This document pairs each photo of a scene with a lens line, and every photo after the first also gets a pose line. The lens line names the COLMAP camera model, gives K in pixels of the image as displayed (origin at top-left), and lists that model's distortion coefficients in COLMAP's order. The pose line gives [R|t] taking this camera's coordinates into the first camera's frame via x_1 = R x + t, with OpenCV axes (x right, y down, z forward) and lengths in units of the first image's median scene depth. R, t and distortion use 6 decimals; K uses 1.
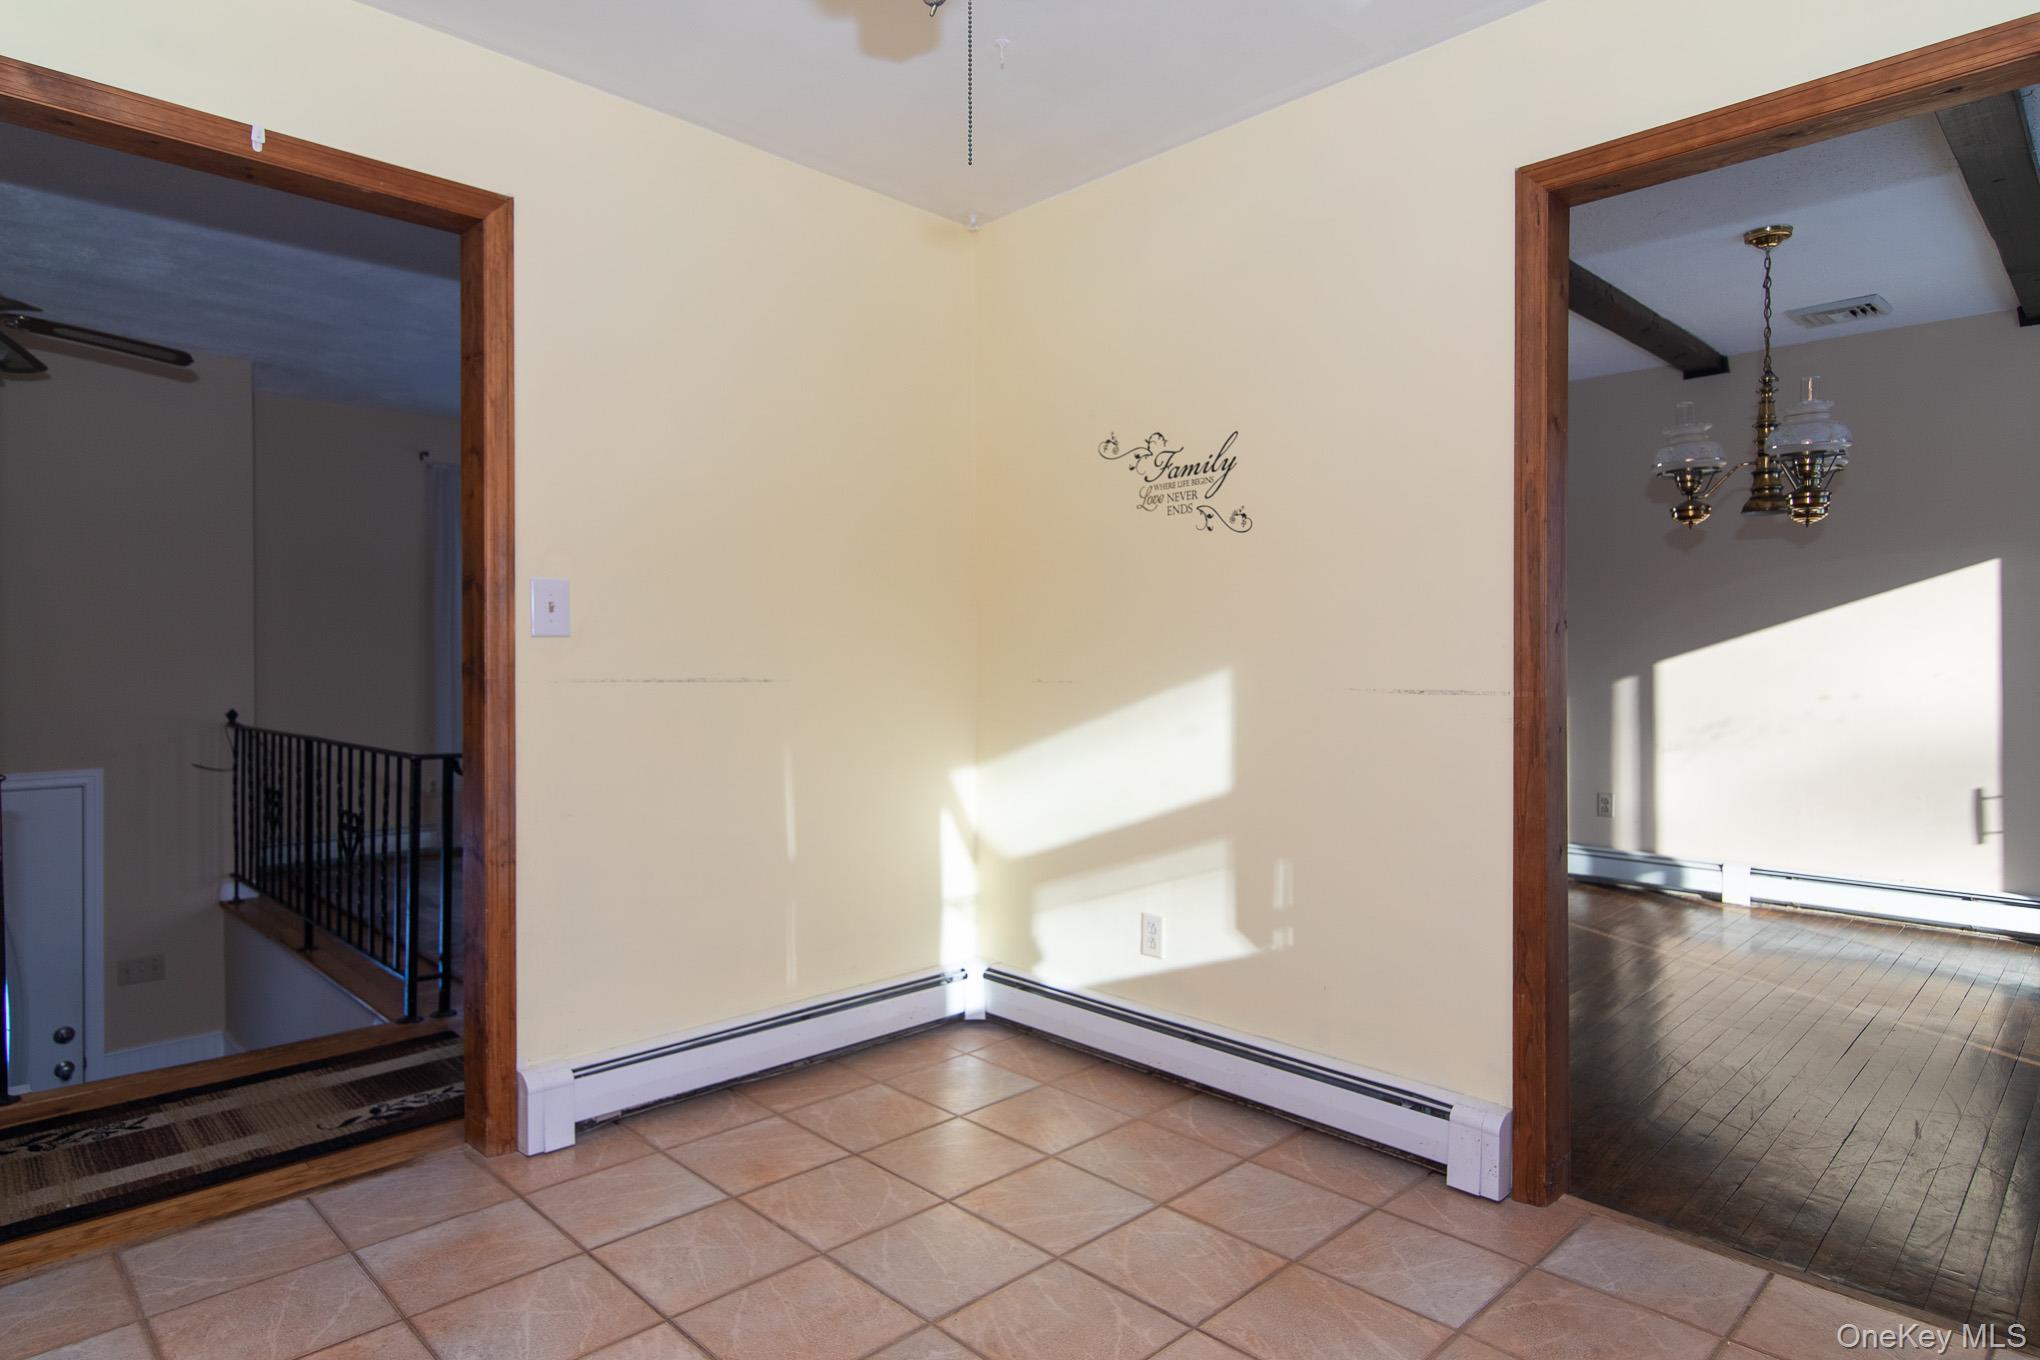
lens RADIAL K [[1138.1, 0, 1011.5], [0, 1138.1, 662.4], [0, 0, 1]] dist [0.000211, -0.001210]
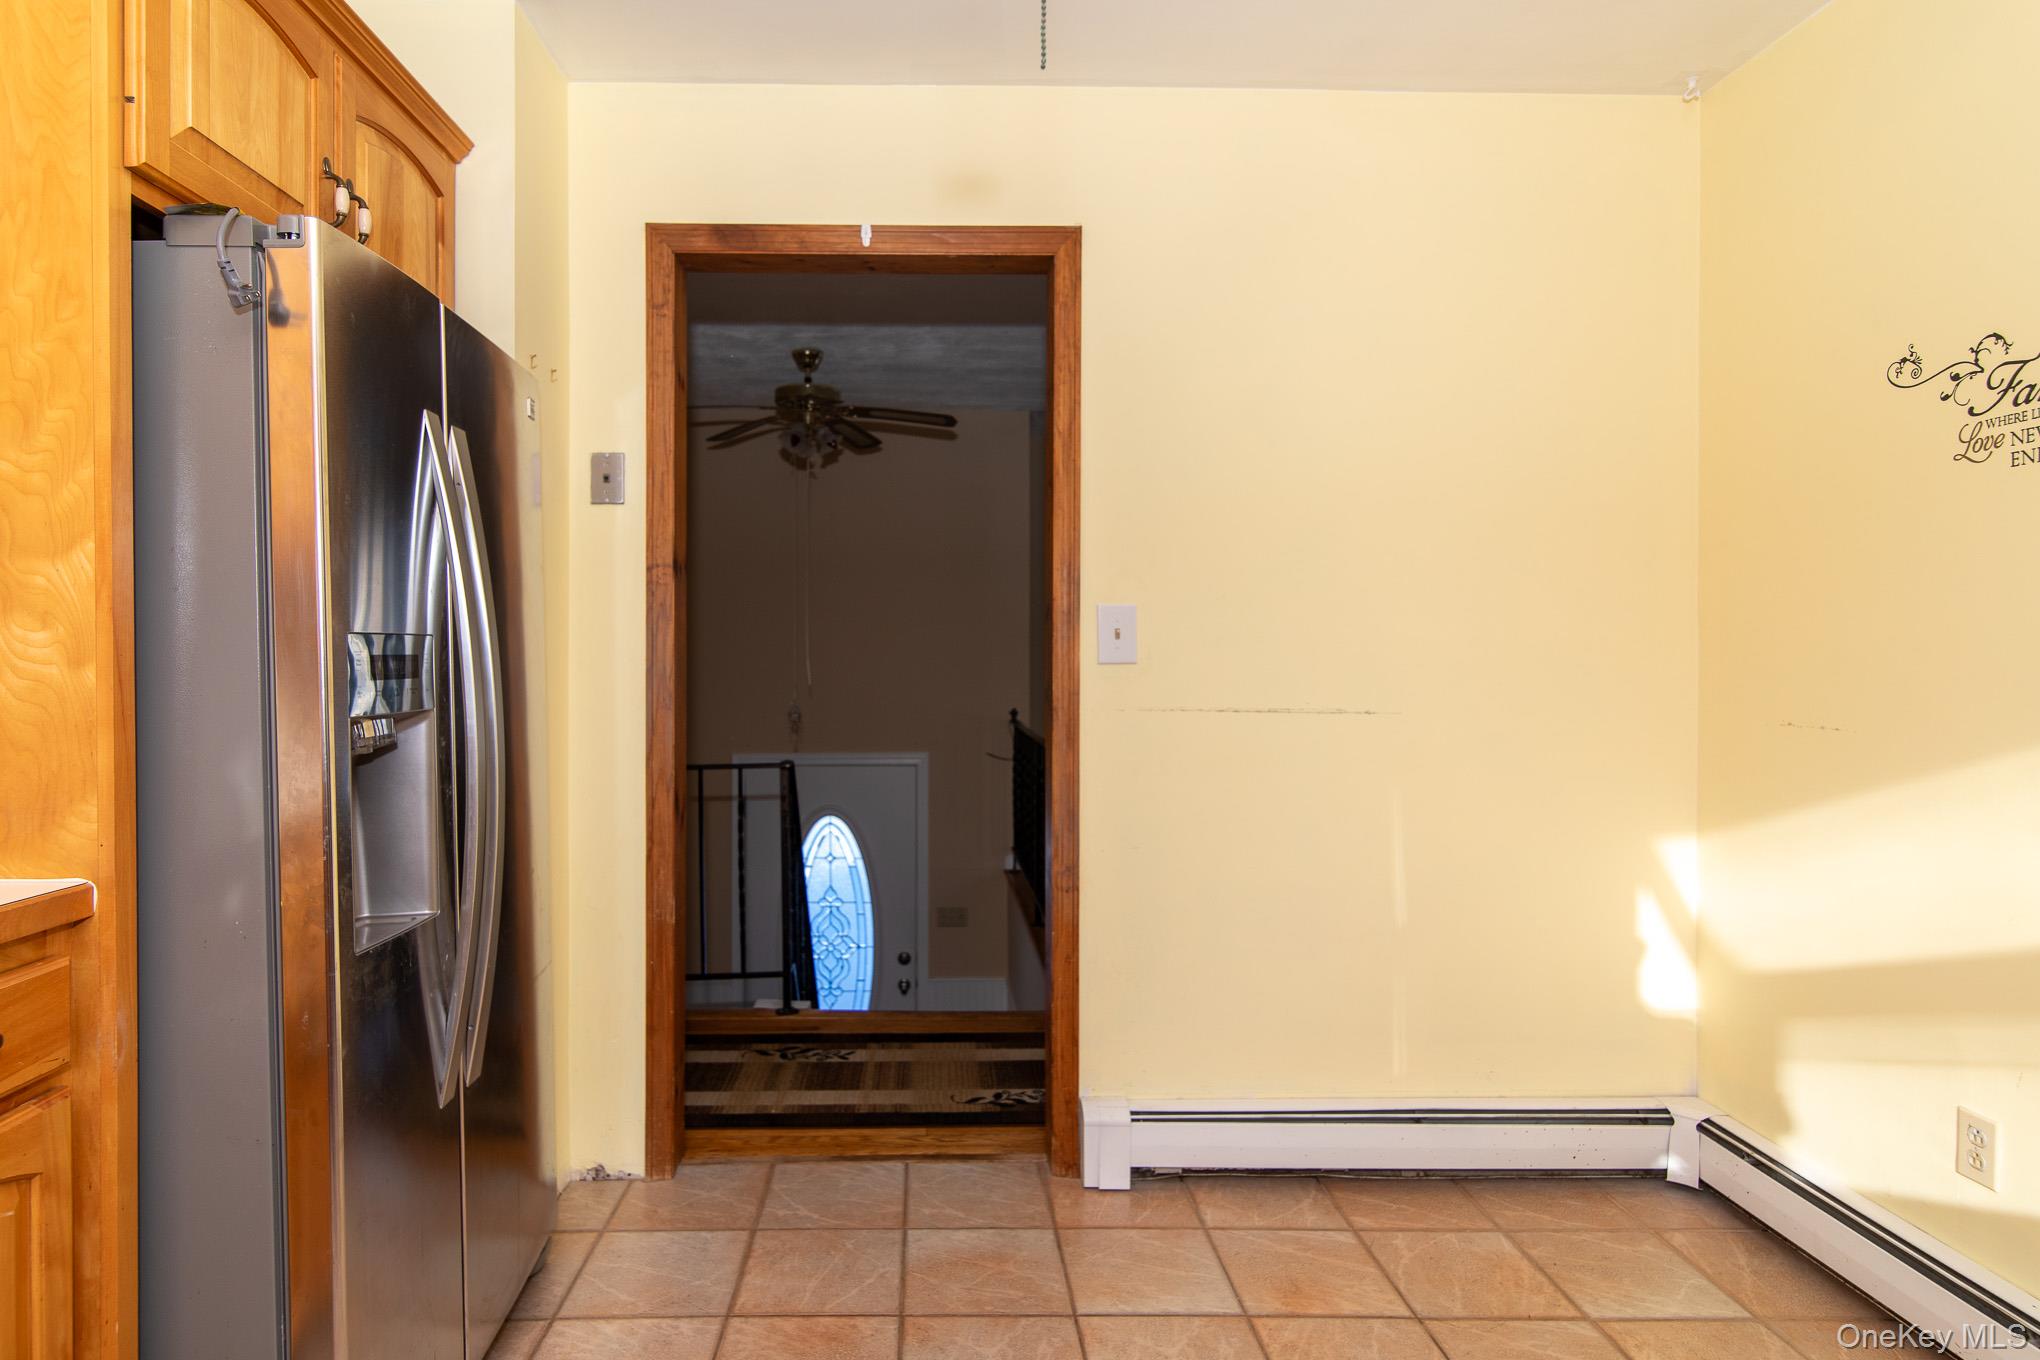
lens RADIAL K [[1141.5, 0, 951.7], [0, 1141.5, 657.8], [0, 0, 1]] dist [0.001586, -0.000196]
pose [[0.722291, 0.005615, -0.691566, 0.171270], [-0.003781, 0.999984, 0.004170, -0.031394], [0.691579, -0.000397, 0.722301, 0.189081]]
